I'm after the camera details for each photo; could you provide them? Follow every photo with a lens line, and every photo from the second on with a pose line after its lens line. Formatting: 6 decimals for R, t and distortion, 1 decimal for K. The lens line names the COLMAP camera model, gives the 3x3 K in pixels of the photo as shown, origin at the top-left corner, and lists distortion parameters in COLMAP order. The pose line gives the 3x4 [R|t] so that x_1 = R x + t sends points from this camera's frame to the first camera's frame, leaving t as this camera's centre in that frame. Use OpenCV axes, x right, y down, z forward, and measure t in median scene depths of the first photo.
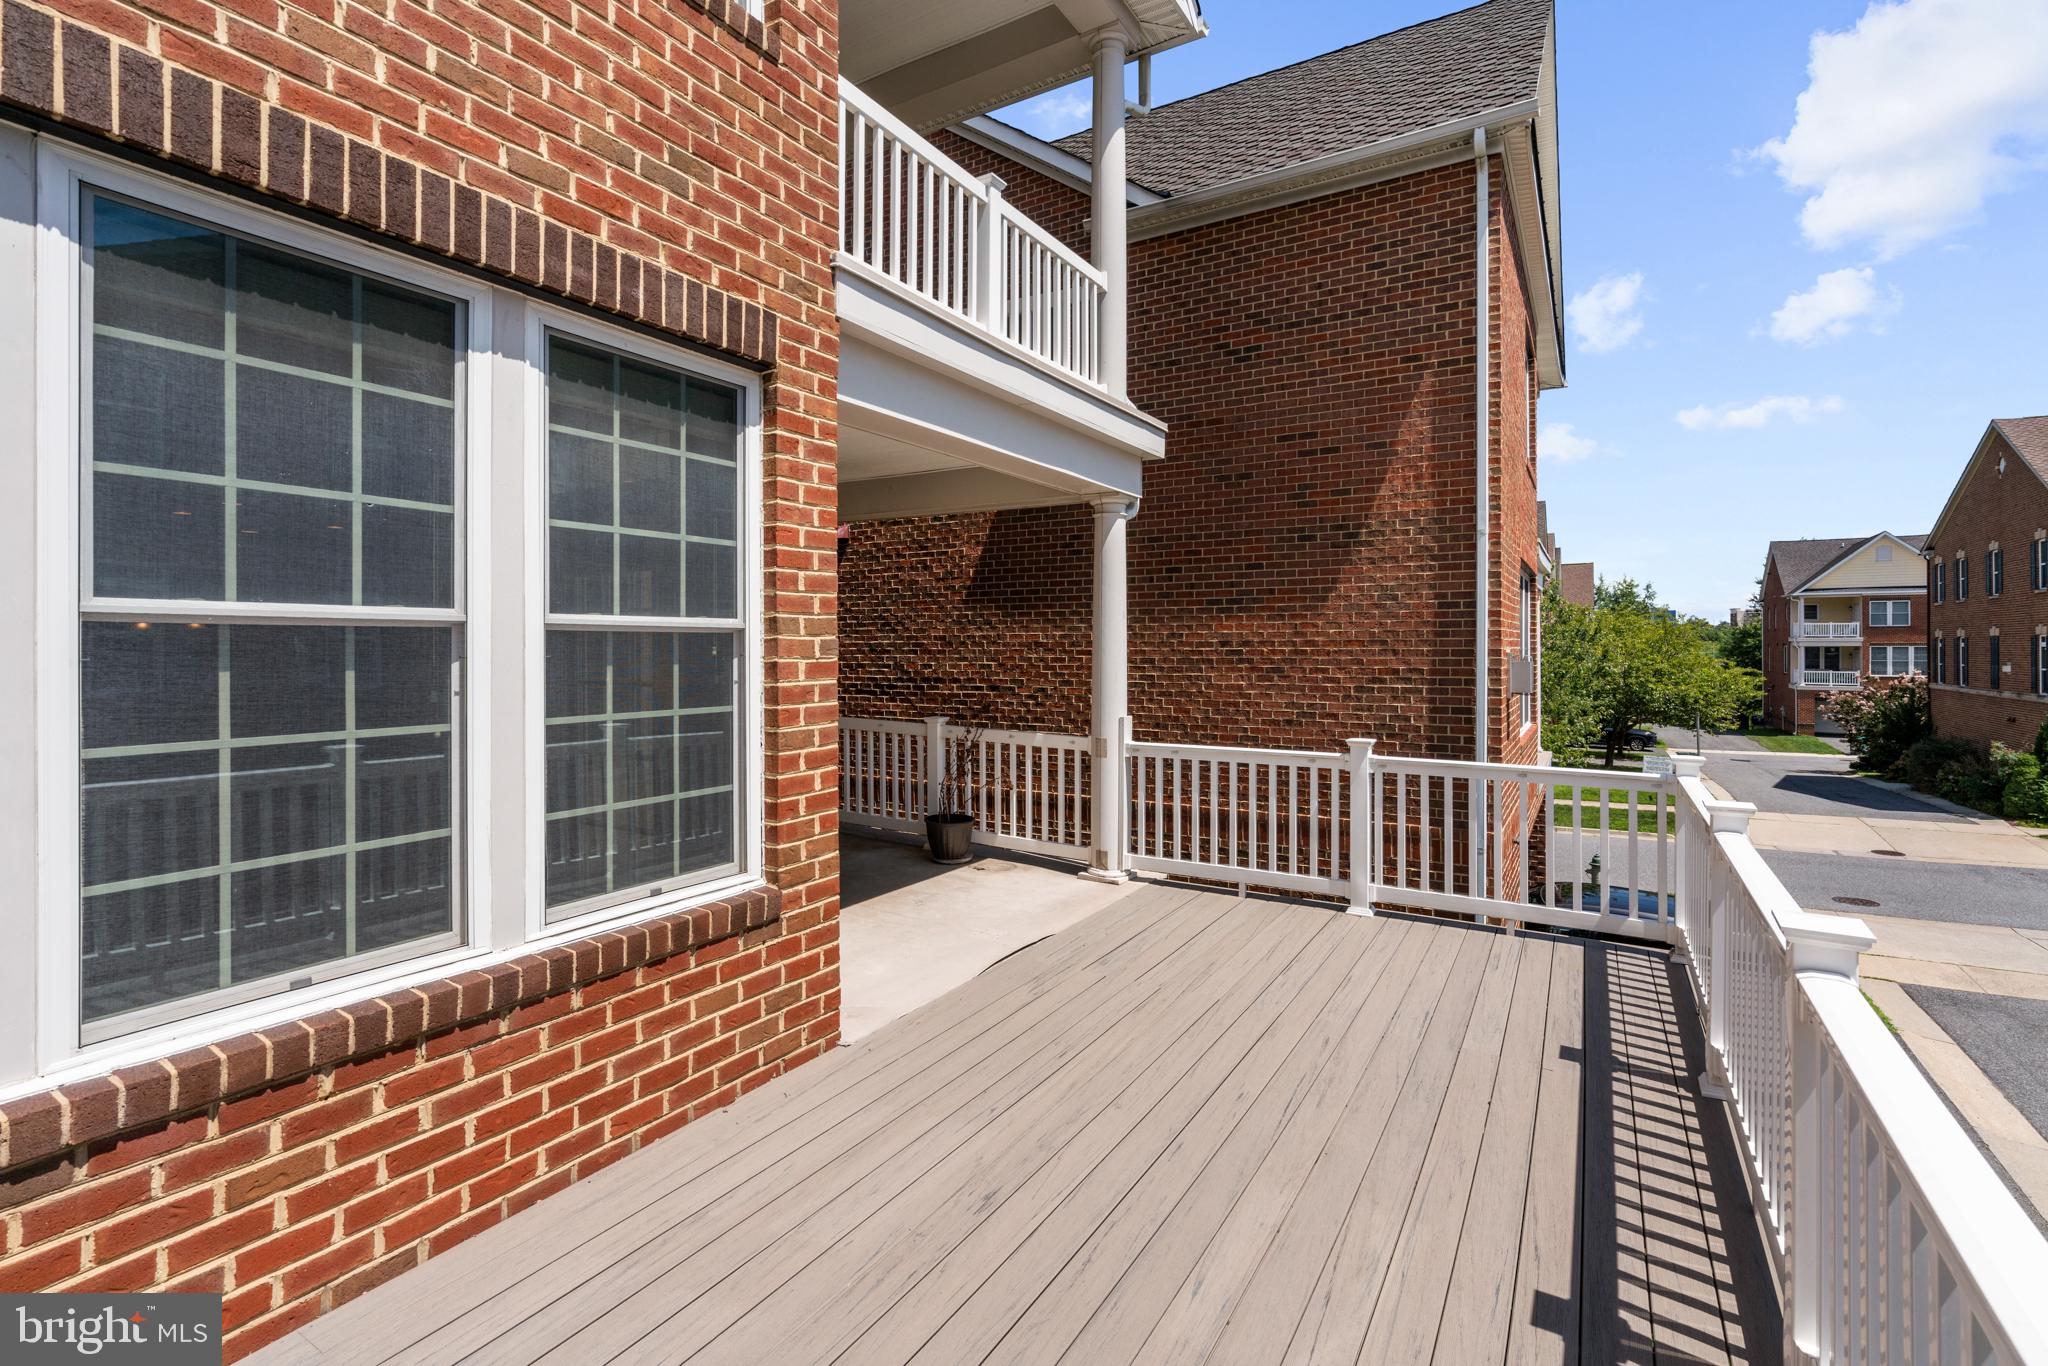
lens RADIAL K [[940.2, 0, 1026.7], [0, 940.2, 655.0], [0, 0, 1]] dist [0.001639, 0.000326]
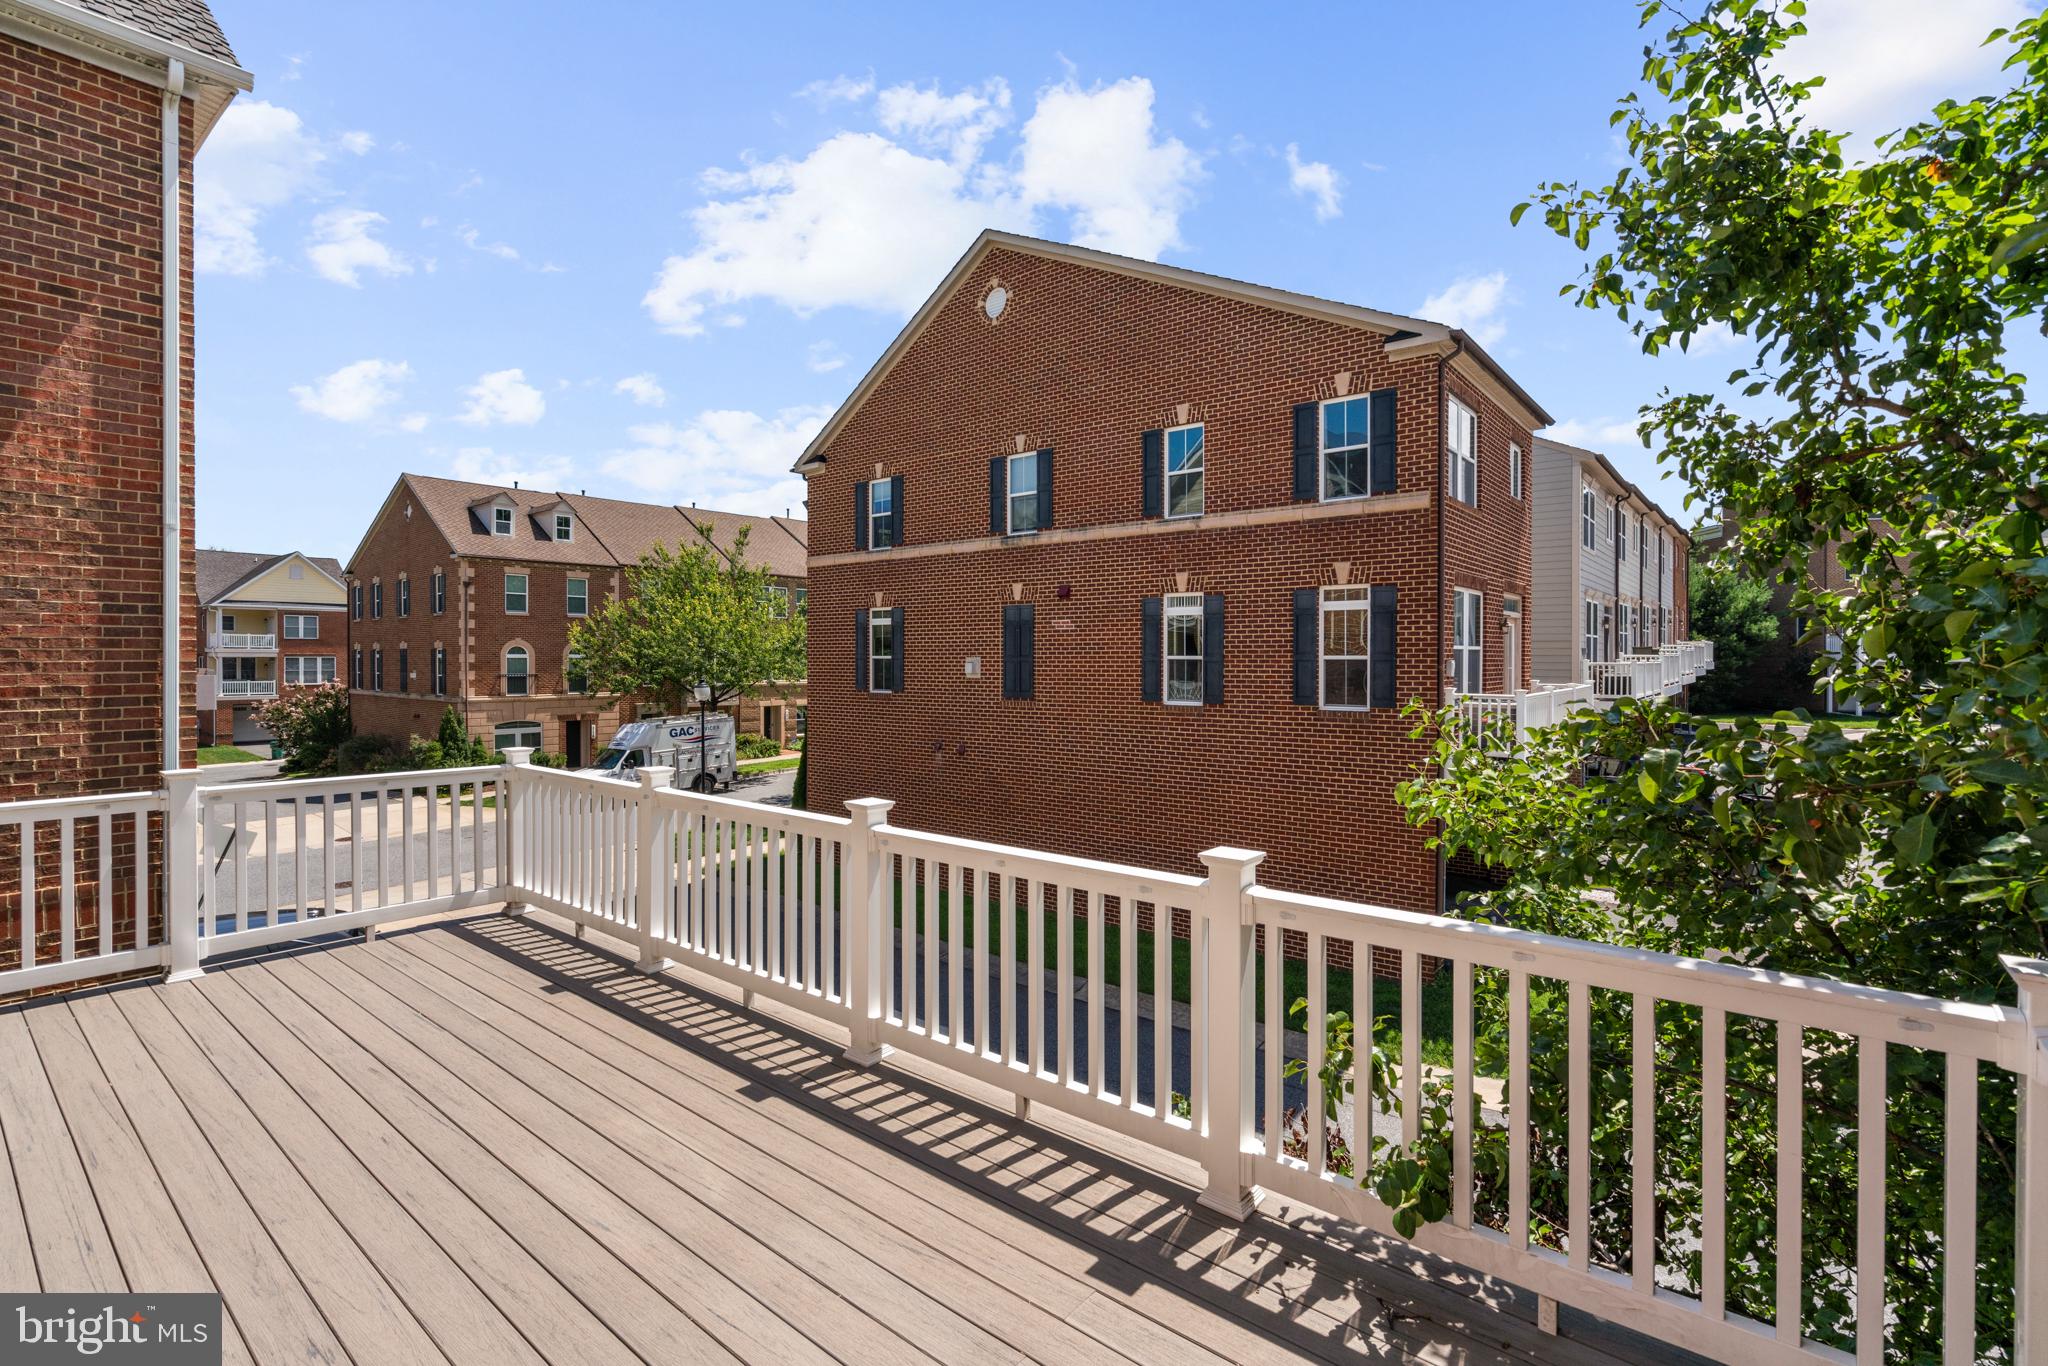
lens RADIAL K [[927.2, 0, 1024.0], [0, 927.2, 683.0], [0, 0, 1]] dist [0.002612, 0.000280]
pose [[0.144630, -0.026693, 0.989126, -0.243284], [0.007915, 0.999635, 0.025819, -0.002593], [-0.989454, 0.004094, 0.144789, 0.095480]]
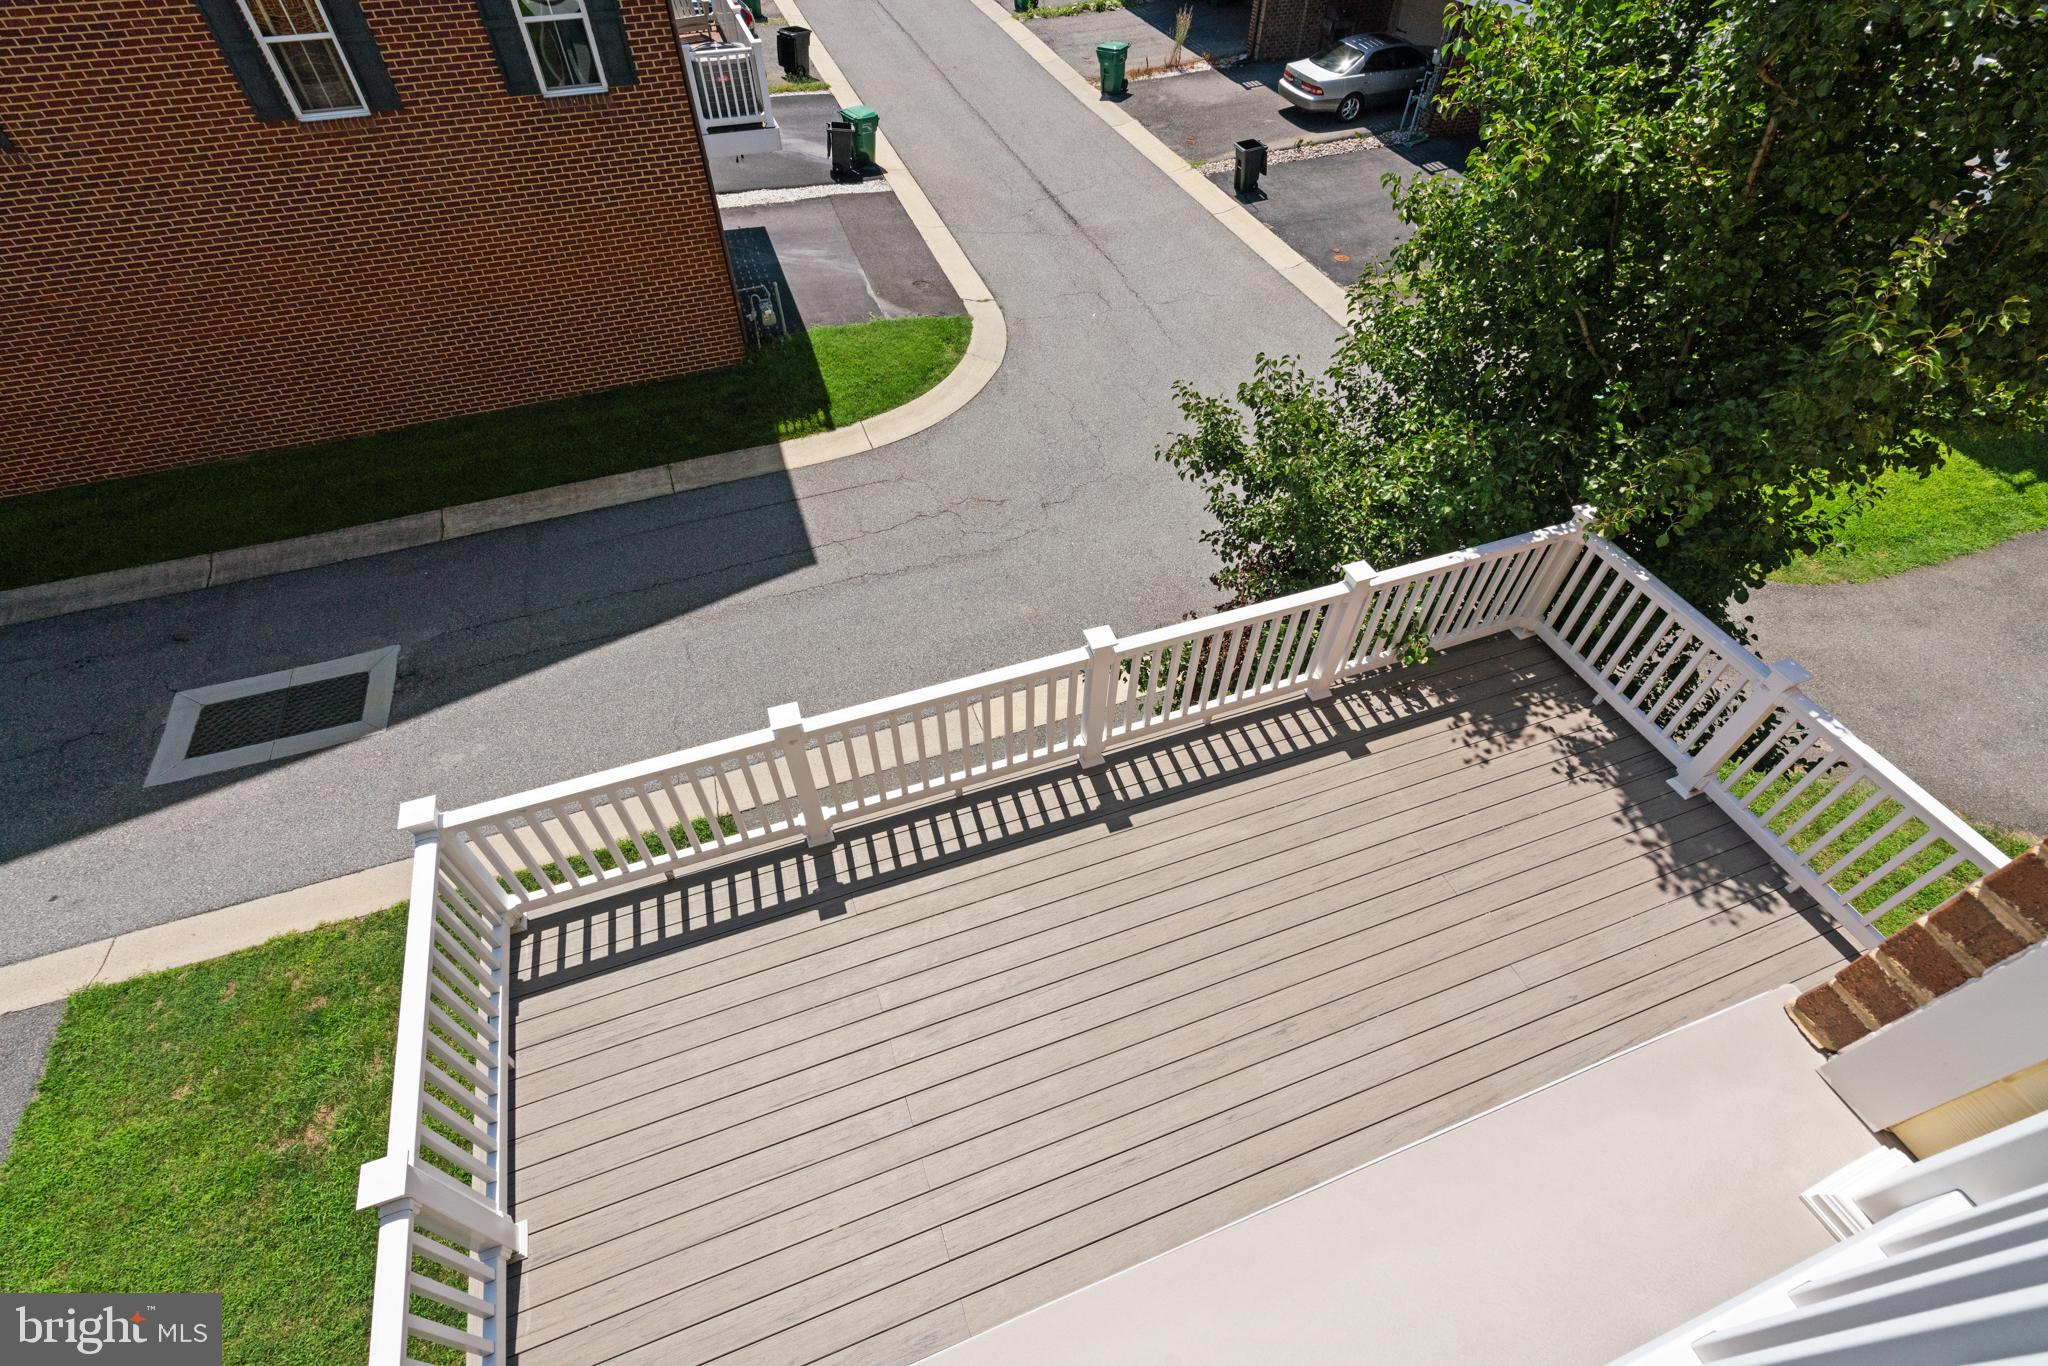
lens RADIAL K [[910.5, 0, 1024.0], [0, 910.5, 683.0], [0, 0, 1]] dist [-0.015820, 0.000259]
pose [[-0.775577, -0.472230, 0.418903, -0.022099], [-0.000221, 0.663808, 0.747903, -0.362809], [-0.631253, 0.579964, -0.514939, 0.600583]]
